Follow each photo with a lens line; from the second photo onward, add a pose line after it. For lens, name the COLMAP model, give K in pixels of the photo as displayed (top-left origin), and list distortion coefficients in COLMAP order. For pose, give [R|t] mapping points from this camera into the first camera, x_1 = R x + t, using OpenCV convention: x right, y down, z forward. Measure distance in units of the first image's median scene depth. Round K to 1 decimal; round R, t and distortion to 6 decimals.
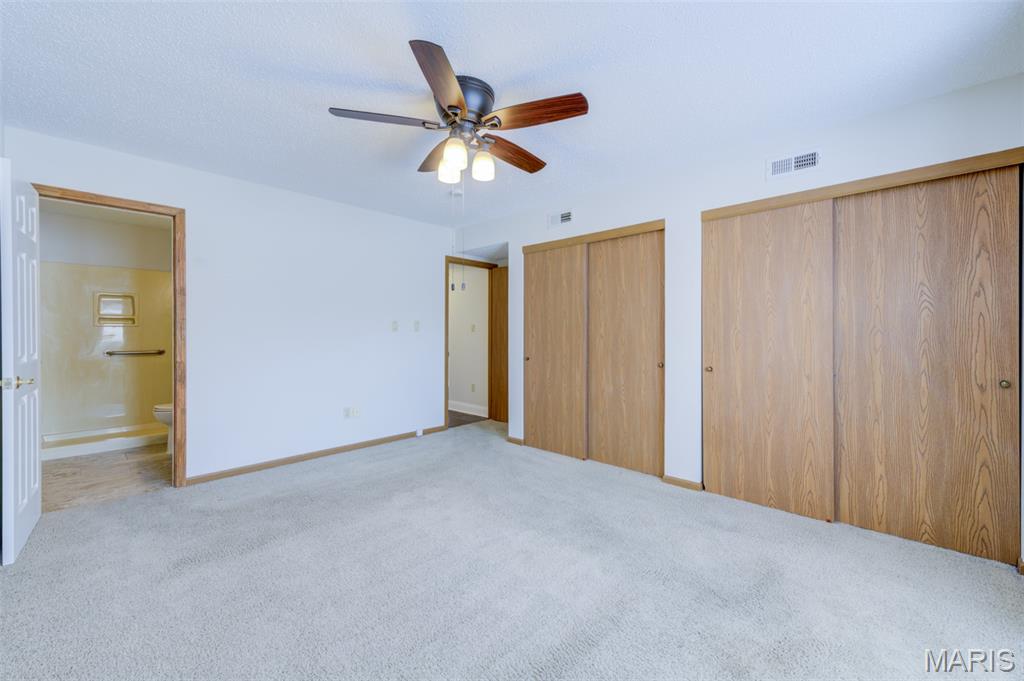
lens RADIAL K [[407.0, 0, 513.0], [0, 407.0, 343.3], [0, 0, 1]] dist [0.011333, -0.000145]
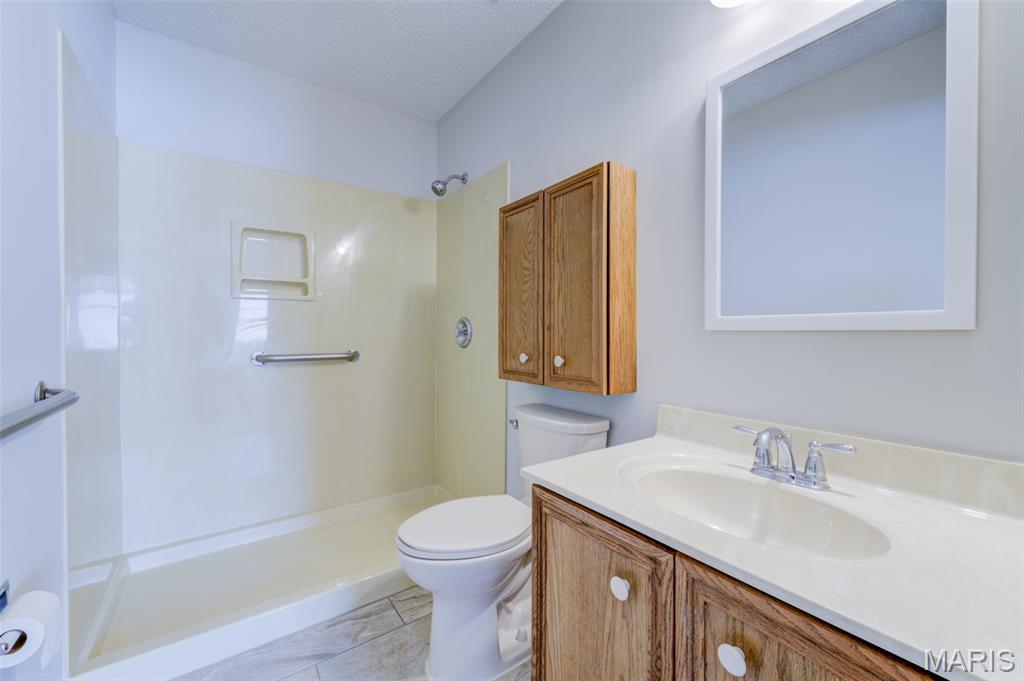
lens RADIAL K [[407.0, 0, 512.0], [0, 407.0, 335.8], [0, 0, 1]] dist [0.011333, -0.000145]
pose [[0.782009, 0.004929, -0.623247, -0.460267], [0.000950, 0.999958, 0.009101, -0.005618], [0.623266, -0.007709, 0.781972, 0.793671]]
